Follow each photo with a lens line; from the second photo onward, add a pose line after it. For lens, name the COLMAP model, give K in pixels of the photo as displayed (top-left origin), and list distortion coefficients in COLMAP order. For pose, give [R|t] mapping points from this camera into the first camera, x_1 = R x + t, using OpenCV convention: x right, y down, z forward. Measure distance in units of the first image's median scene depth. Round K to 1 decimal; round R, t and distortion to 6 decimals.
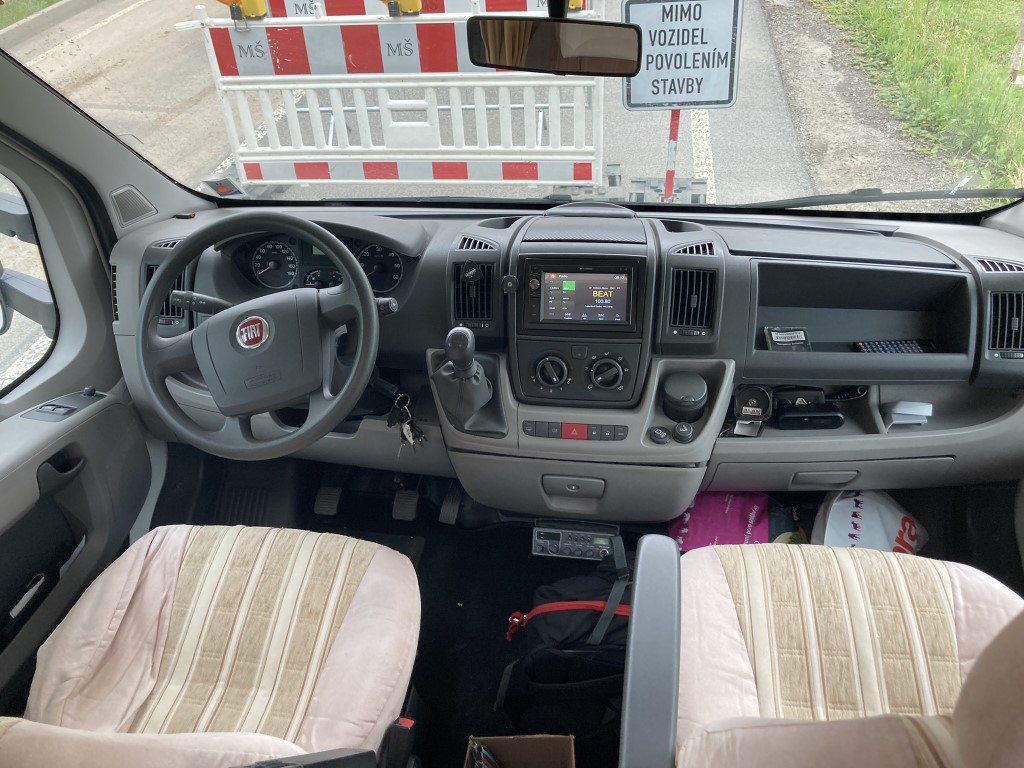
lens RADIAL K [[849.2, 0, 510.0], [0, 849.2, 383.5], [0, 0, 1]] dist [0.008248, -0.008746]
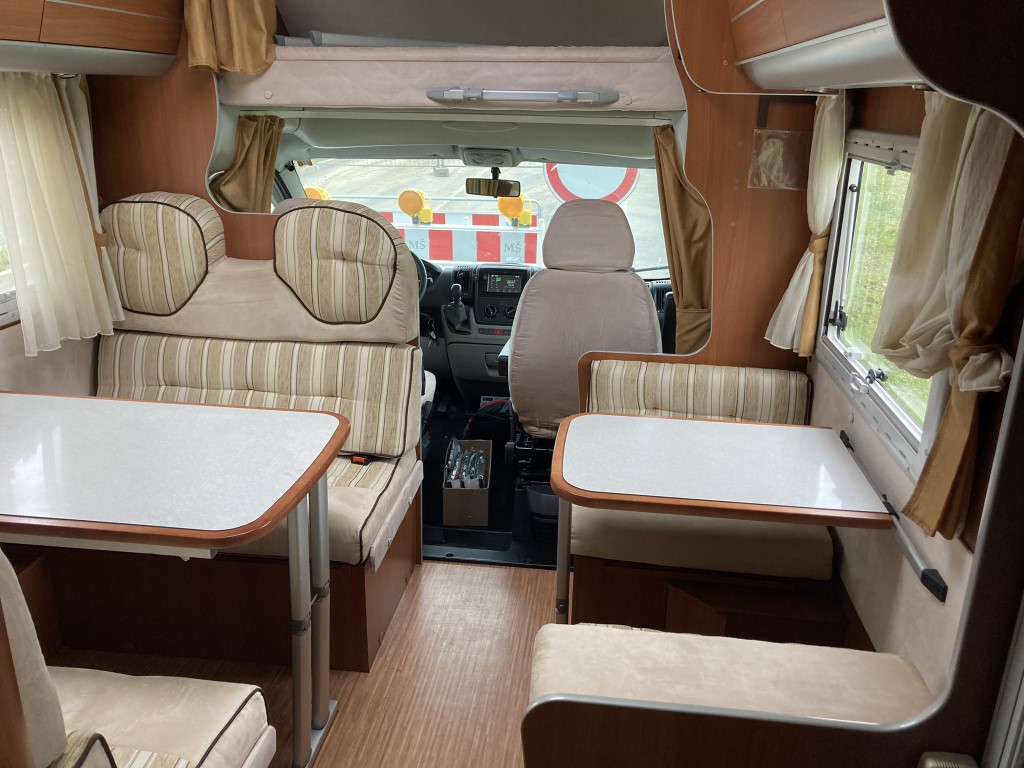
lens RADIAL K [[849.2, 0, 510.0], [0, 849.2, 383.5], [0, 0, 1]] dist [0.008248, -0.008746]
pose [[0.998417, 0.050360, 0.025044, 0.054683], [-0.041187, 0.957883, -0.284191, 0.924011], [-0.038301, 0.282709, 0.958441, -1.404937]]
